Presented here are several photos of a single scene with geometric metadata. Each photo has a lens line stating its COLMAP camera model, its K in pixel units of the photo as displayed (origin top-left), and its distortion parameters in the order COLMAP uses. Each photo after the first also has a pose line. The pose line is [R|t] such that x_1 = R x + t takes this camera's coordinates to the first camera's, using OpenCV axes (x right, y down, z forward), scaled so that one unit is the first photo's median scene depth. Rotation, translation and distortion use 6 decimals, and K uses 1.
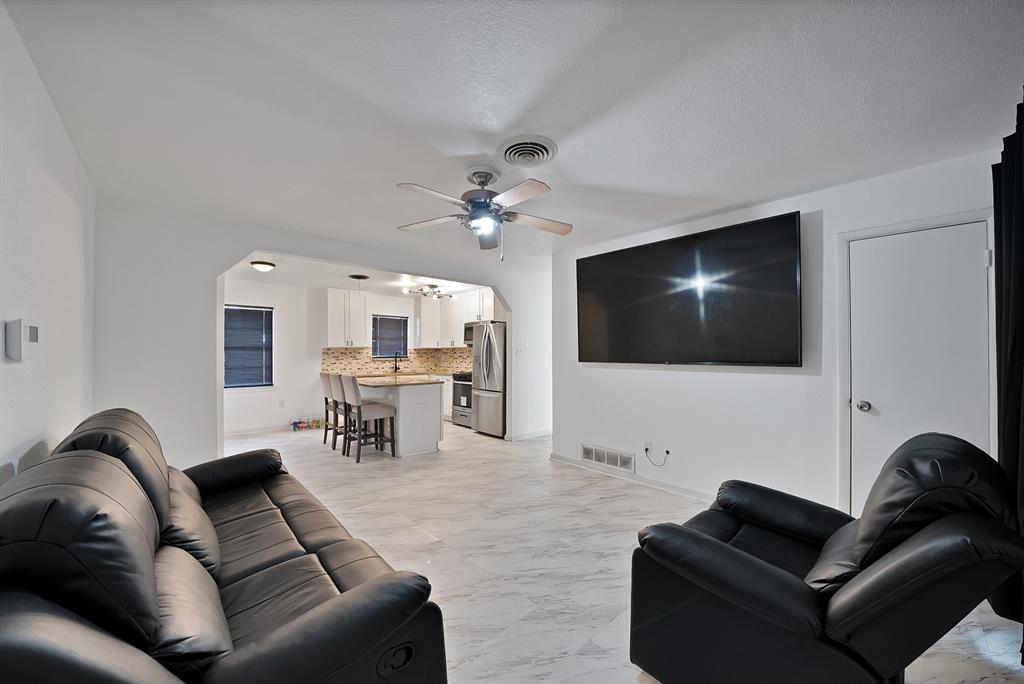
lens RADIAL K [[372.9, 0, 507.2], [0, 372.9, 348.7], [0, 0, 1]] dist [-0.008045, -0.000020]
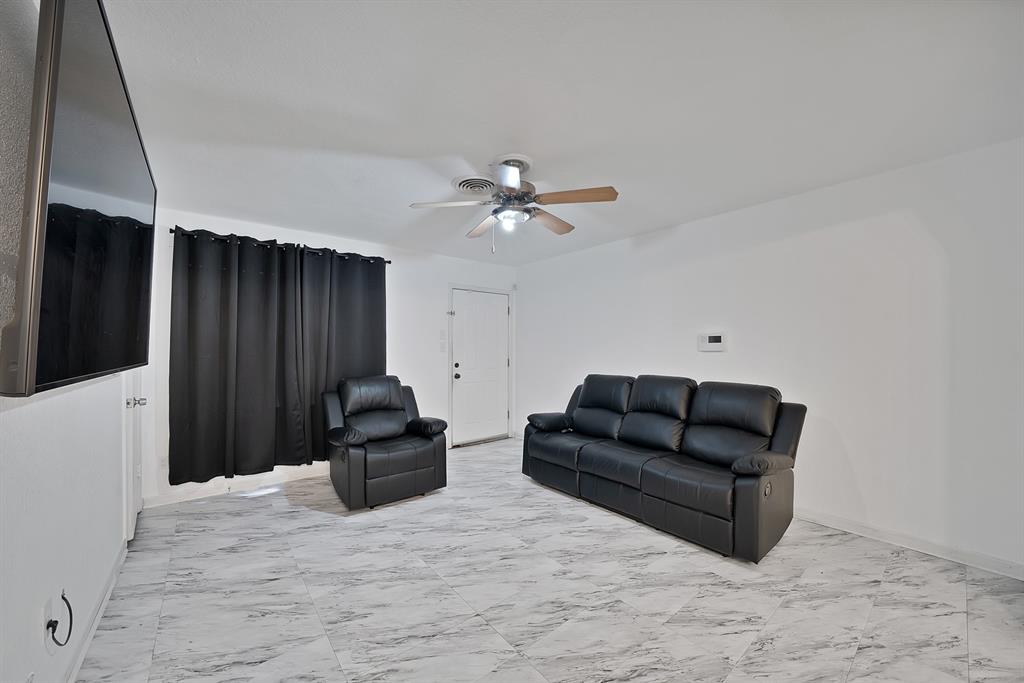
lens RADIAL K [[372.9, 0, 508.5], [0, 372.9, 338.1], [0, 0, 1]] dist [-0.008045, -0.000020]
pose [[-0.997426, 0.012701, 0.070574, -0.041188], [0.010419, 0.999414, -0.032611, 0.007734], [-0.070946, -0.031791, -0.996973, 0.651654]]
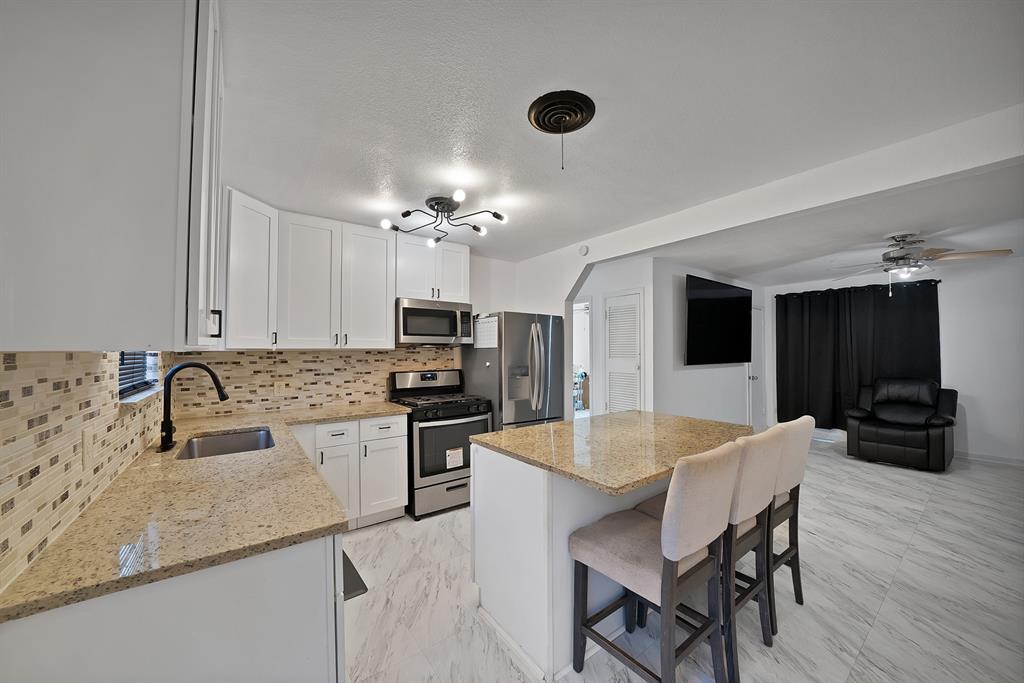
lens RADIAL K [[372.9, 0, 509.8], [0, 372.9, 346.7], [0, 0, 1]] dist [-0.008045, -0.000020]
pose [[0.103231, 0.016393, 0.994522, -0.538029], [-0.006180, 0.999855, -0.015840, 0.000141], [-0.994638, -0.004511, 0.103317, 0.780949]]
